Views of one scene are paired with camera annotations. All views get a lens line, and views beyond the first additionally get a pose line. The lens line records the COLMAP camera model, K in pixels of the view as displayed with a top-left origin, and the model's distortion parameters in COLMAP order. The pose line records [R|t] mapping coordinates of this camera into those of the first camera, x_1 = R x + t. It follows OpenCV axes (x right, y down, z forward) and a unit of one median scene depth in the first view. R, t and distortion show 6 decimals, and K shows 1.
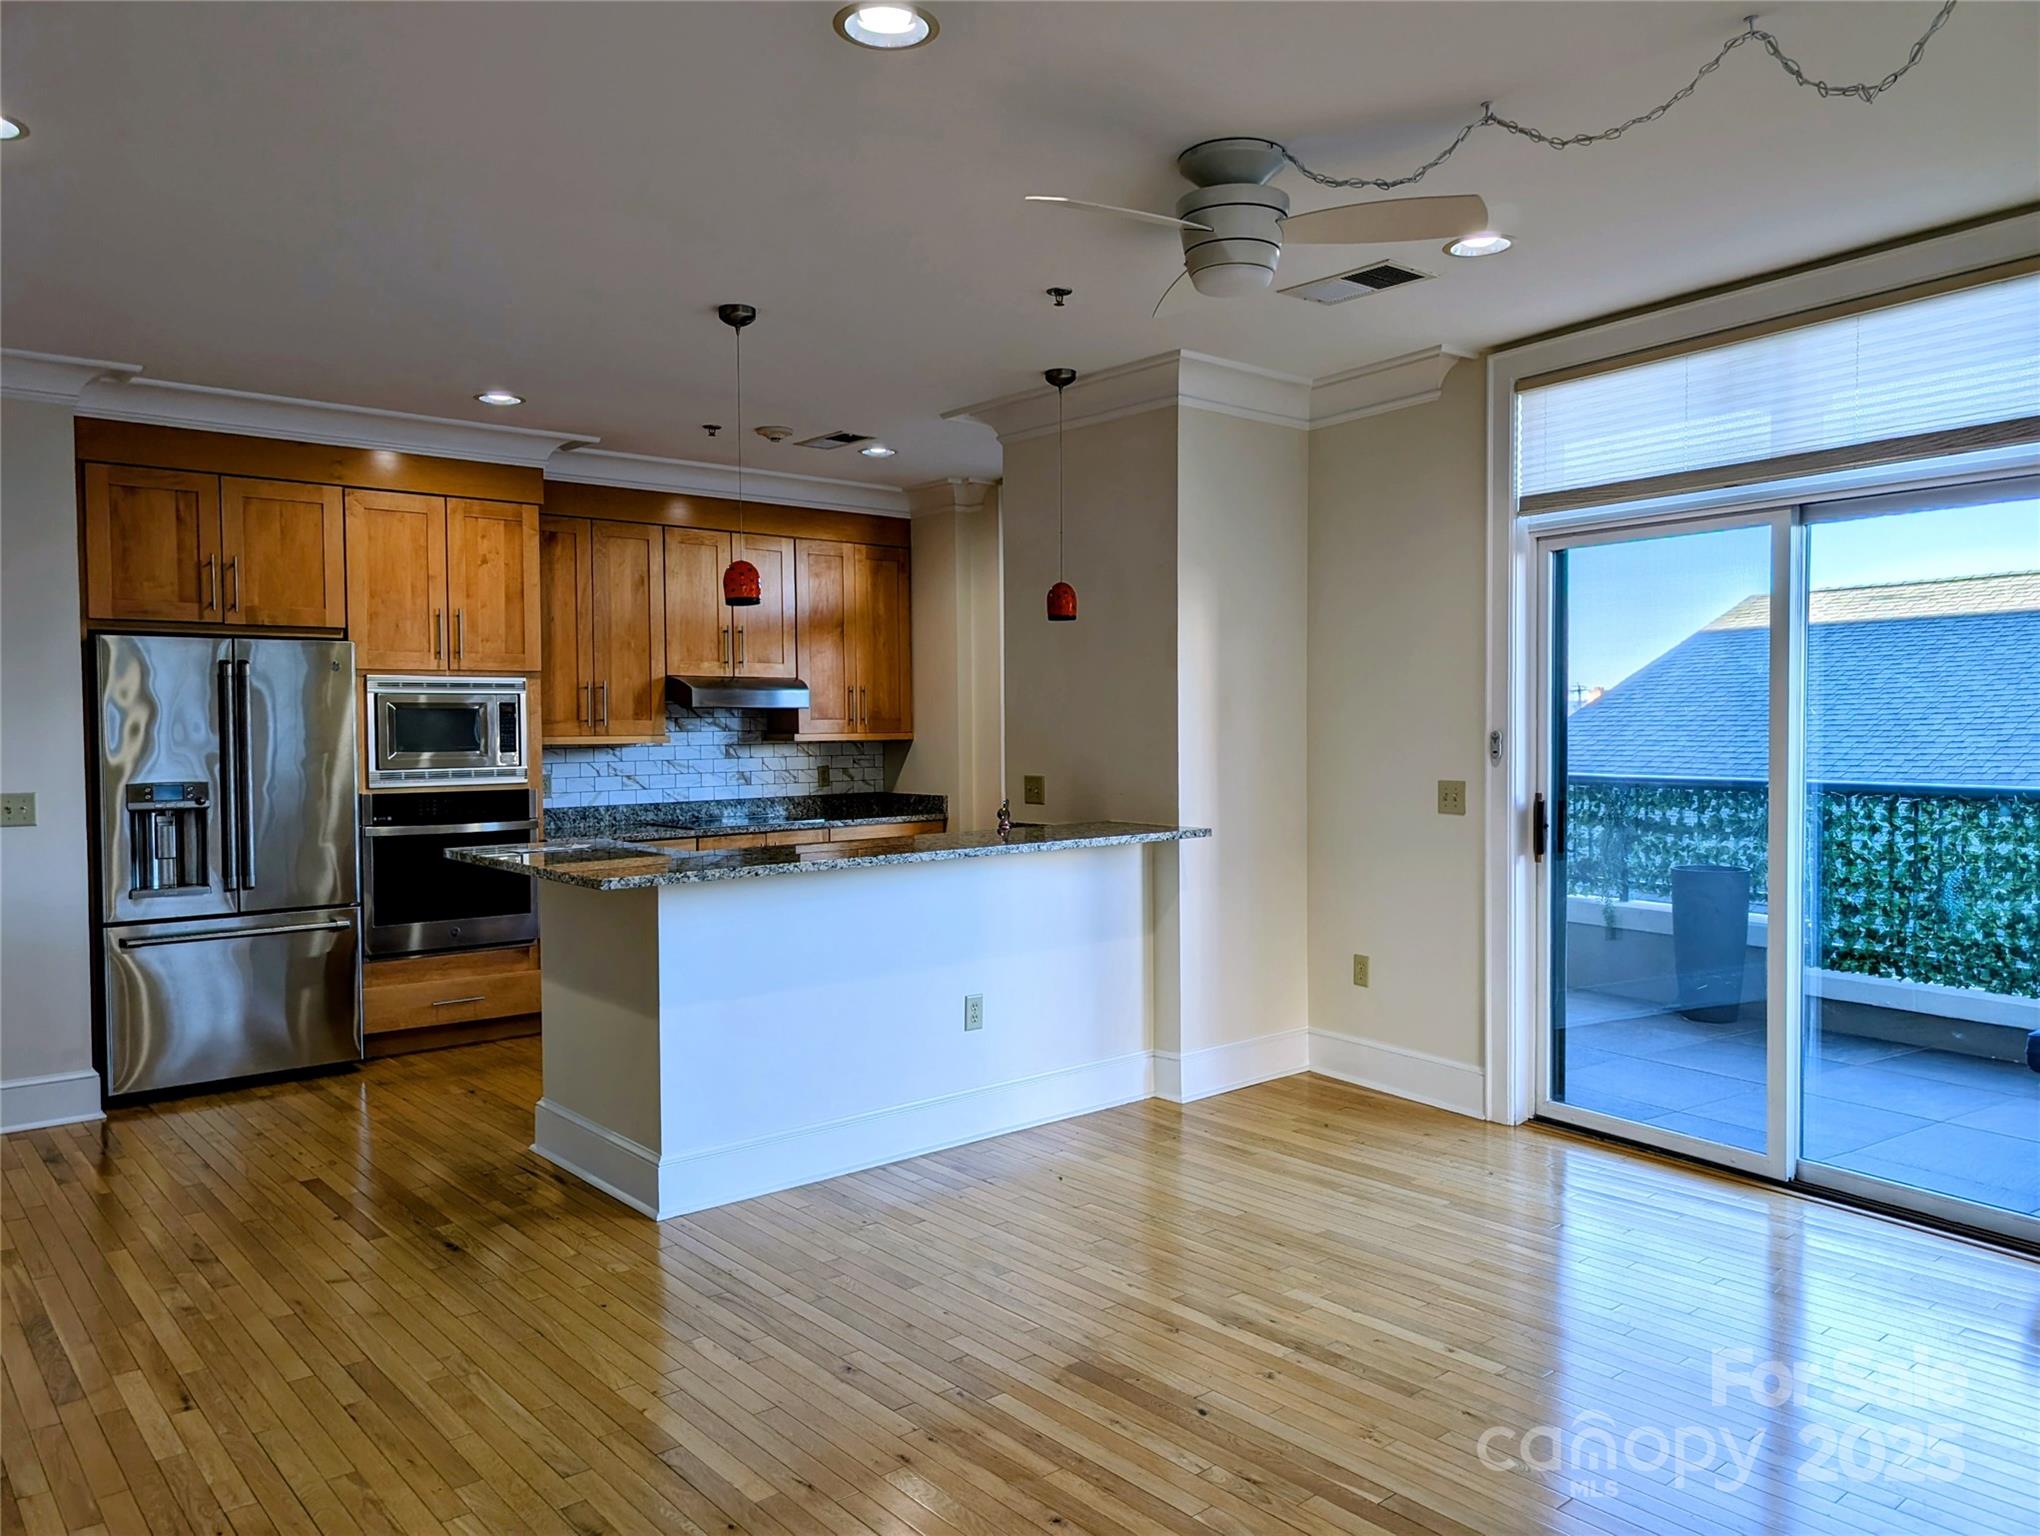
lens RADIAL K [[1433.0, 0, 1020.0], [0, 1433.0, 768.0], [0, 0, 1]] dist [-0.001671, -0.000852]
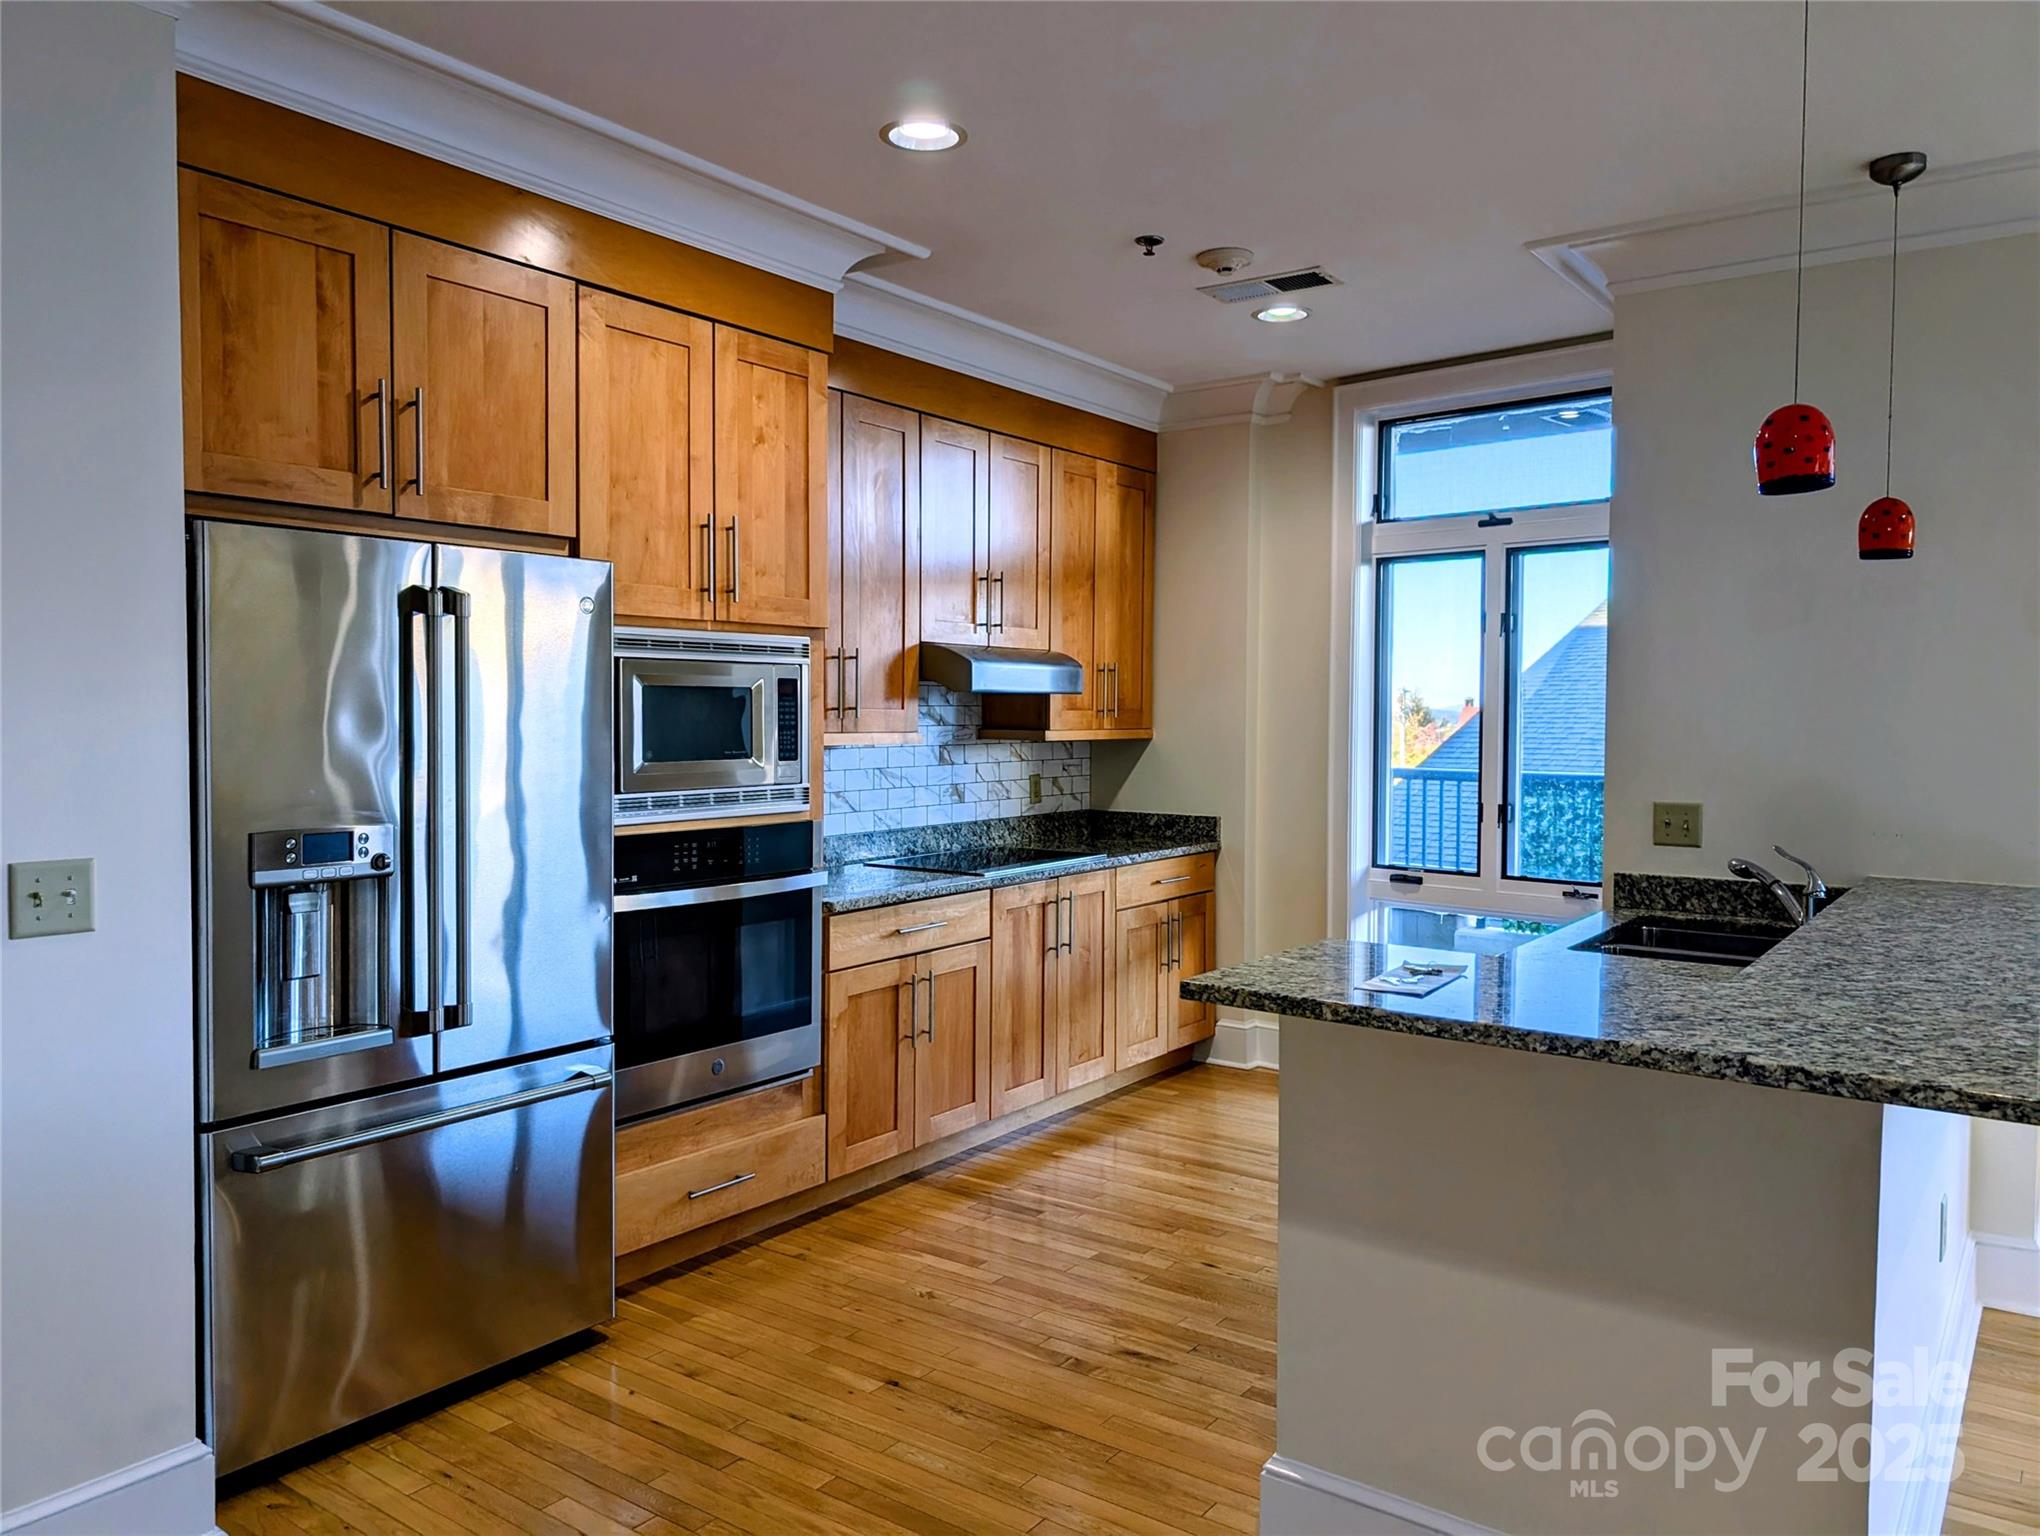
lens RADIAL K [[1461.9, 0, 1015.2], [0, 1461.9, 756.1], [0, 0, 1]] dist [0.003891, 0.002231]
pose [[0.976656, 0.004254, 0.214766, -0.394166], [-0.004023, 0.999991, -0.001514, -0.012307], [-0.214771, 0.000615, 0.976664, 0.380439]]
